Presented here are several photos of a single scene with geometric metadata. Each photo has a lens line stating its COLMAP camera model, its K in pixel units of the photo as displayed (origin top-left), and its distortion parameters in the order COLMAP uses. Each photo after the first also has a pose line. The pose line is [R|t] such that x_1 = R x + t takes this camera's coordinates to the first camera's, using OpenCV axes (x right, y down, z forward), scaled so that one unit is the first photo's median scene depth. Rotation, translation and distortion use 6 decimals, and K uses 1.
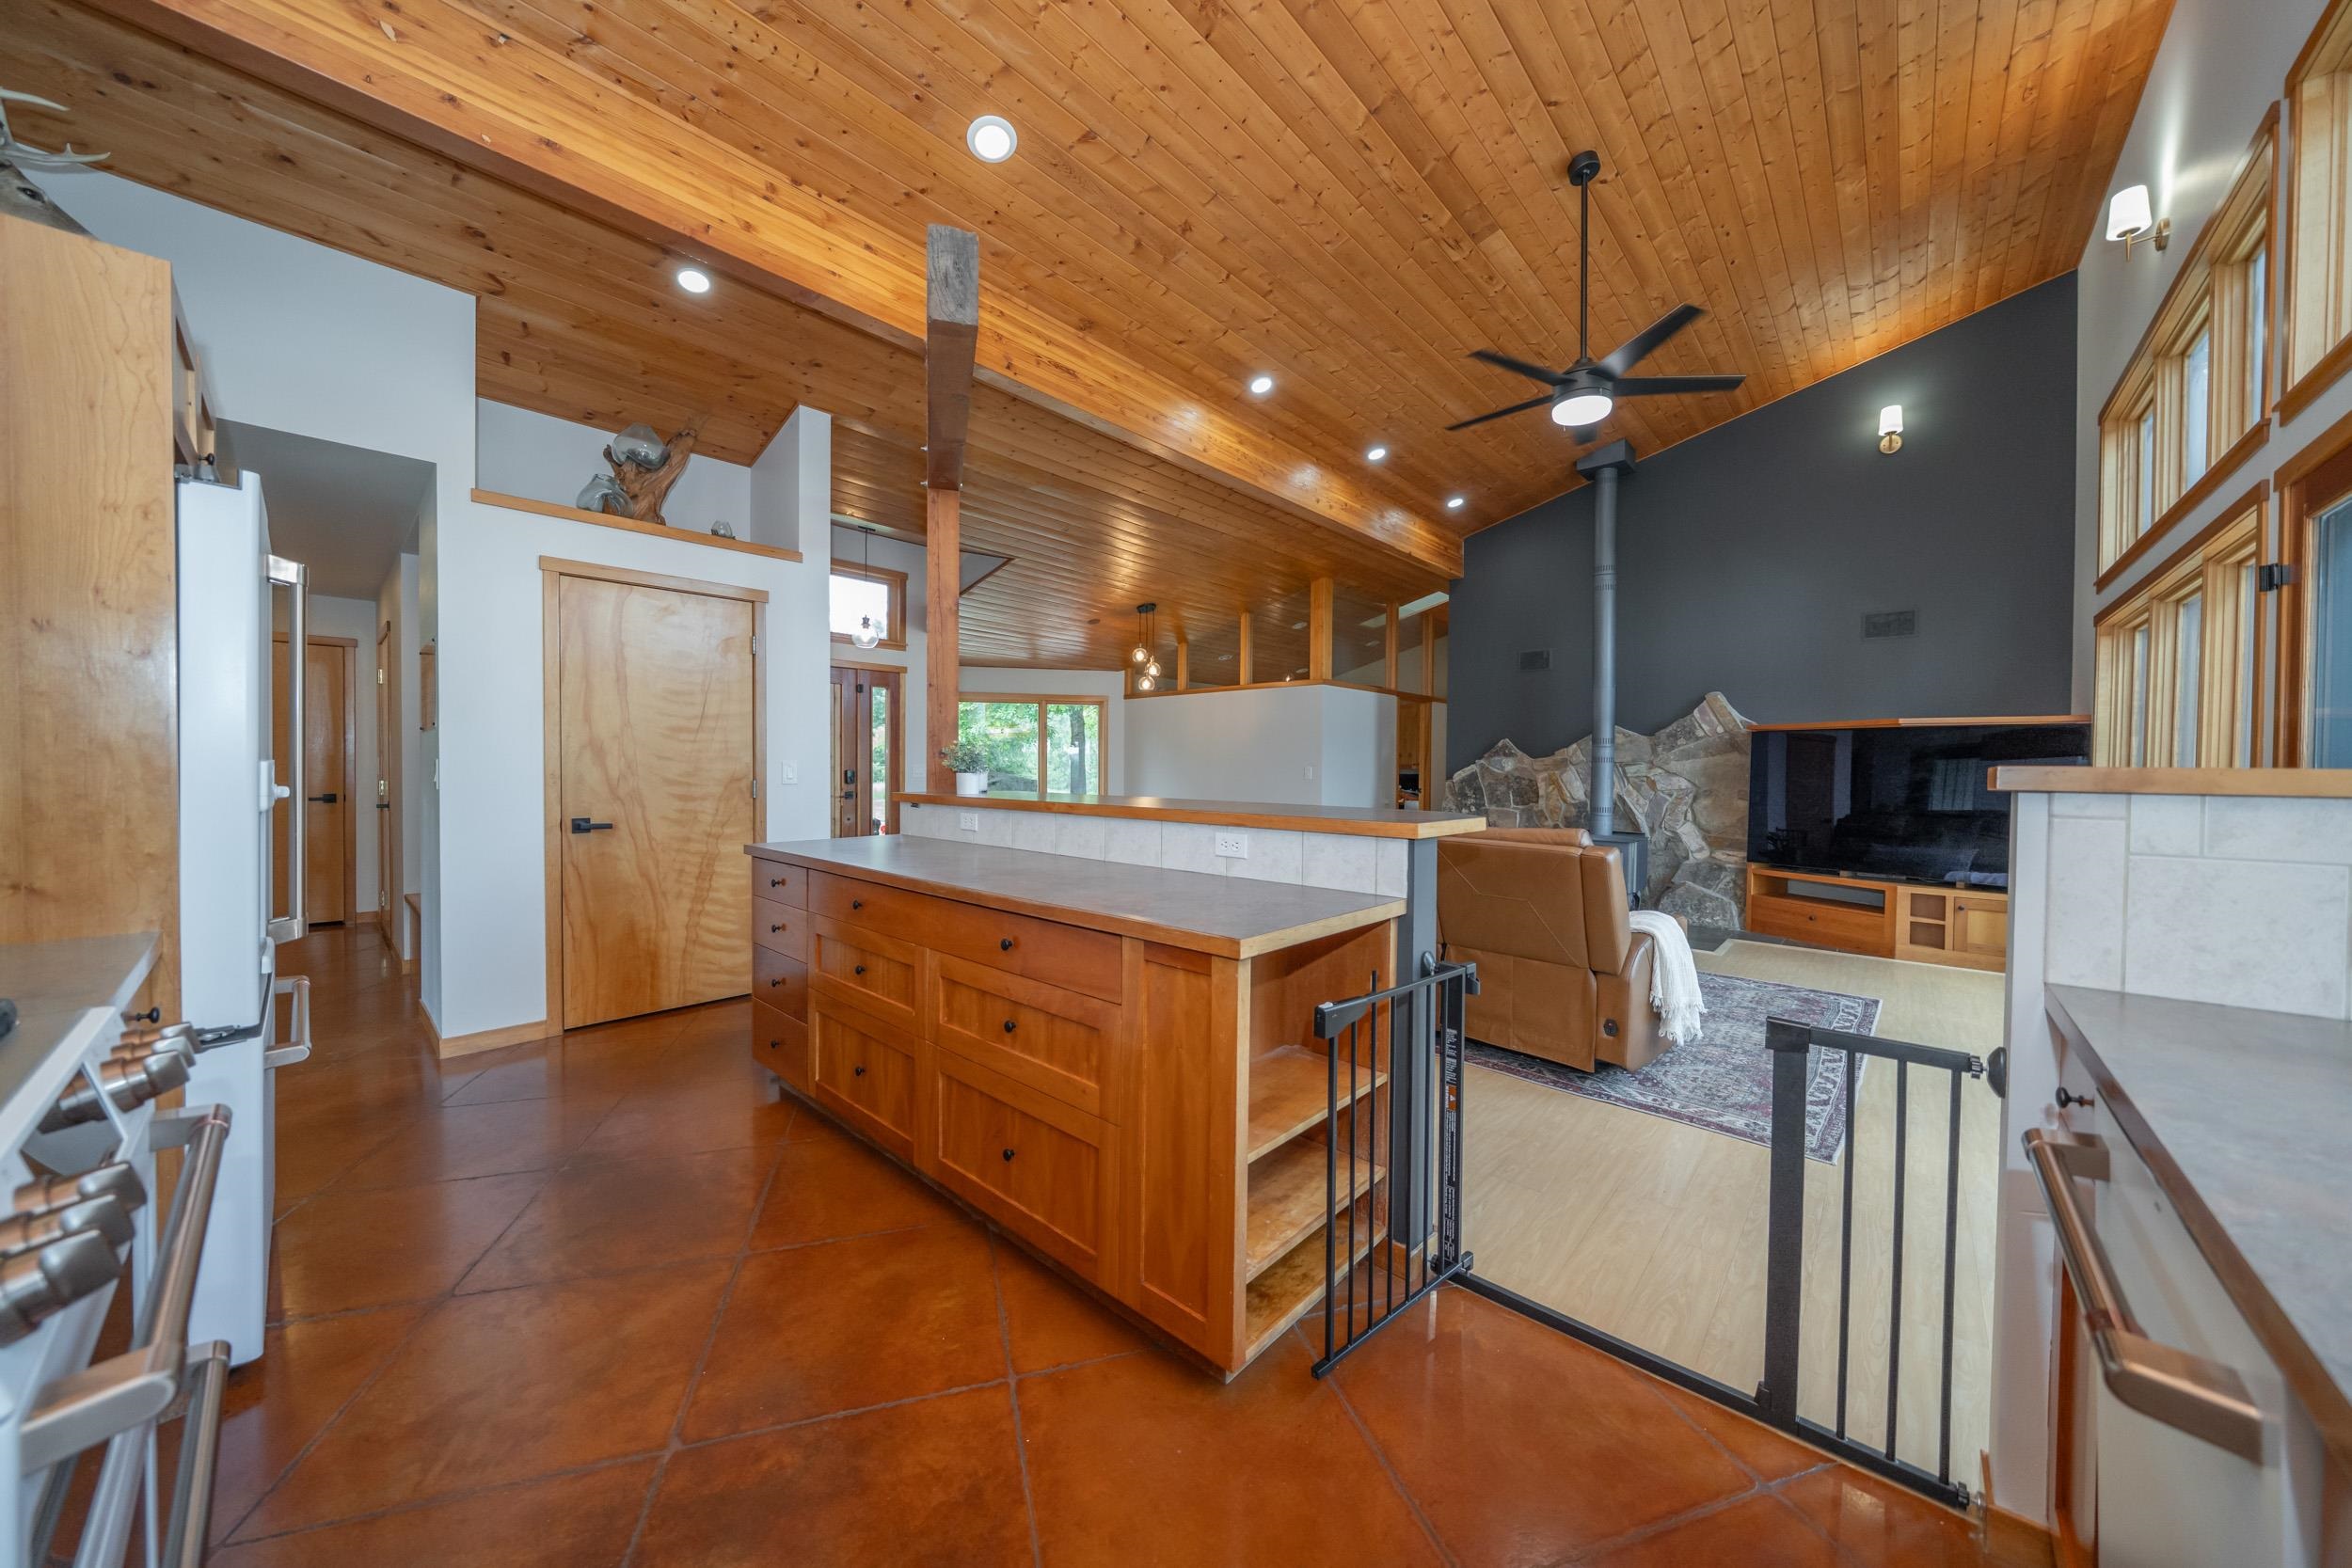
lens RADIAL K [[818.9, 0, 1211.9], [0, 818.9, 784.6], [0, 0, 1]] dist [-0.011206, 0.000102]
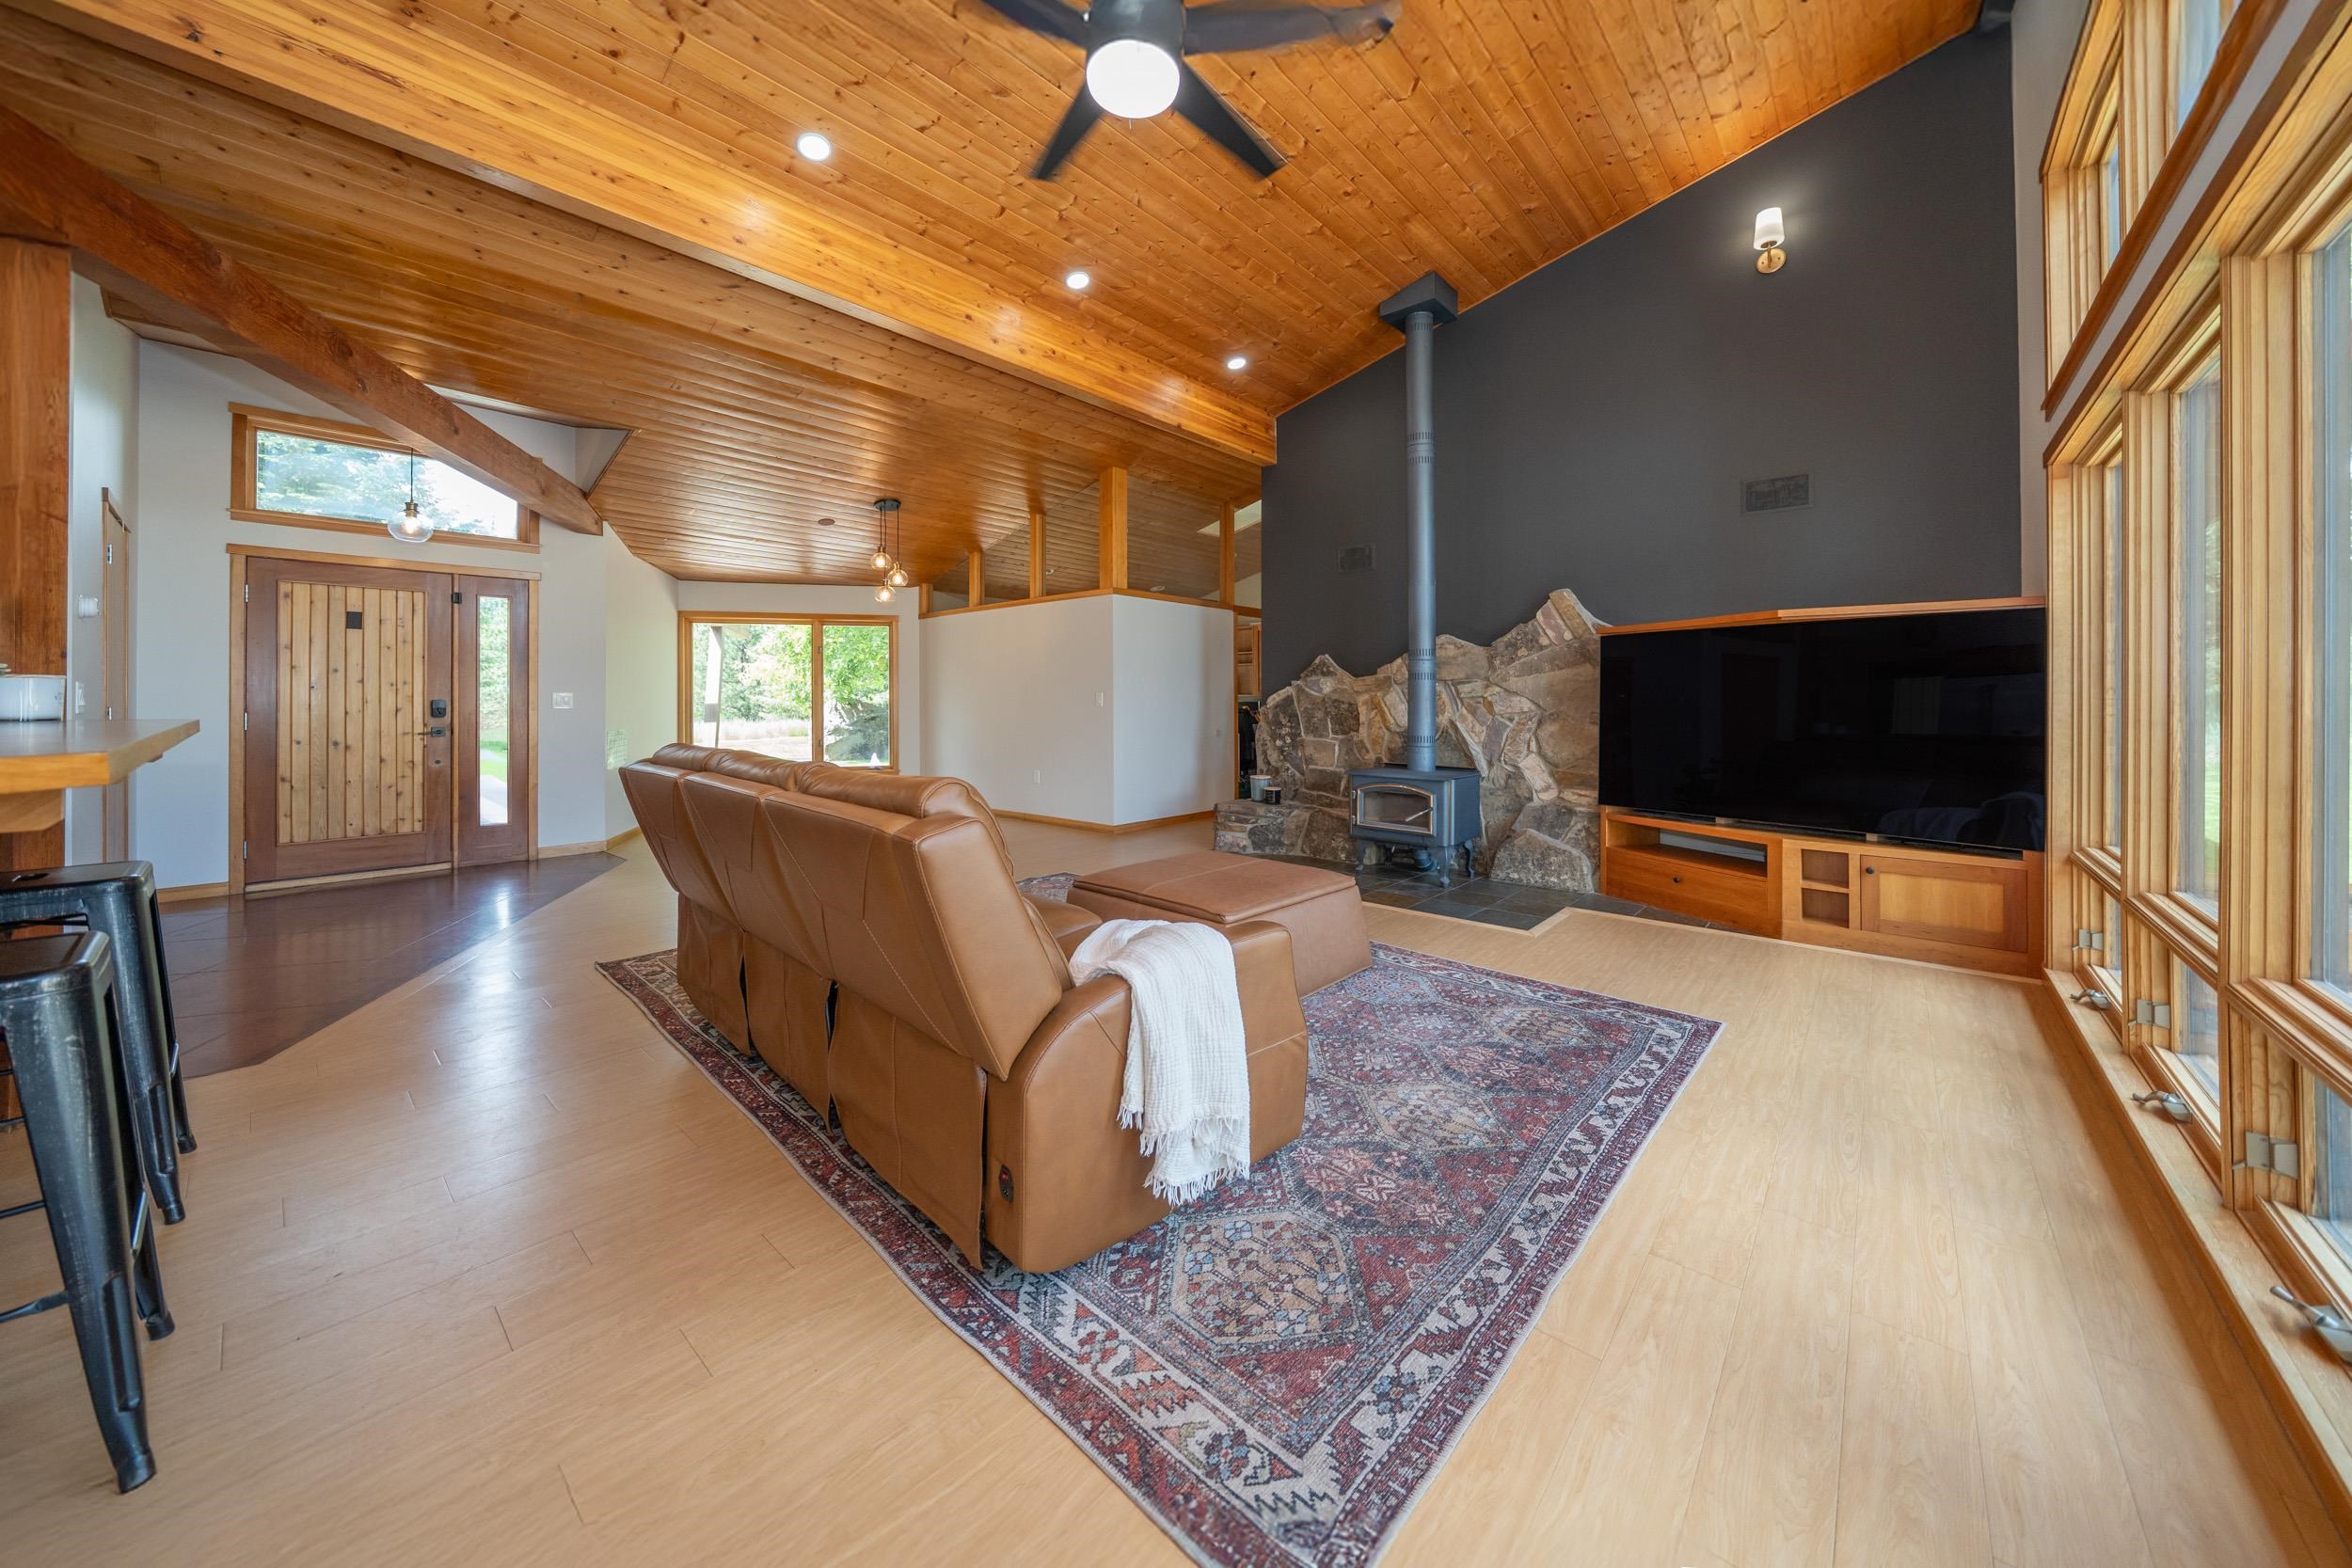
lens RADIAL K [[787.8, 0, 1182.9], [0, 787.8, 702.5], [0, 0, 1]] dist [-0.007966, -0.000079]
pose [[0.999585, -0.013100, -0.025649, 0.272573], [0.012526, 0.999670, -0.022425, 0.009721], [0.025935, 0.022094, 0.999419, 0.234180]]
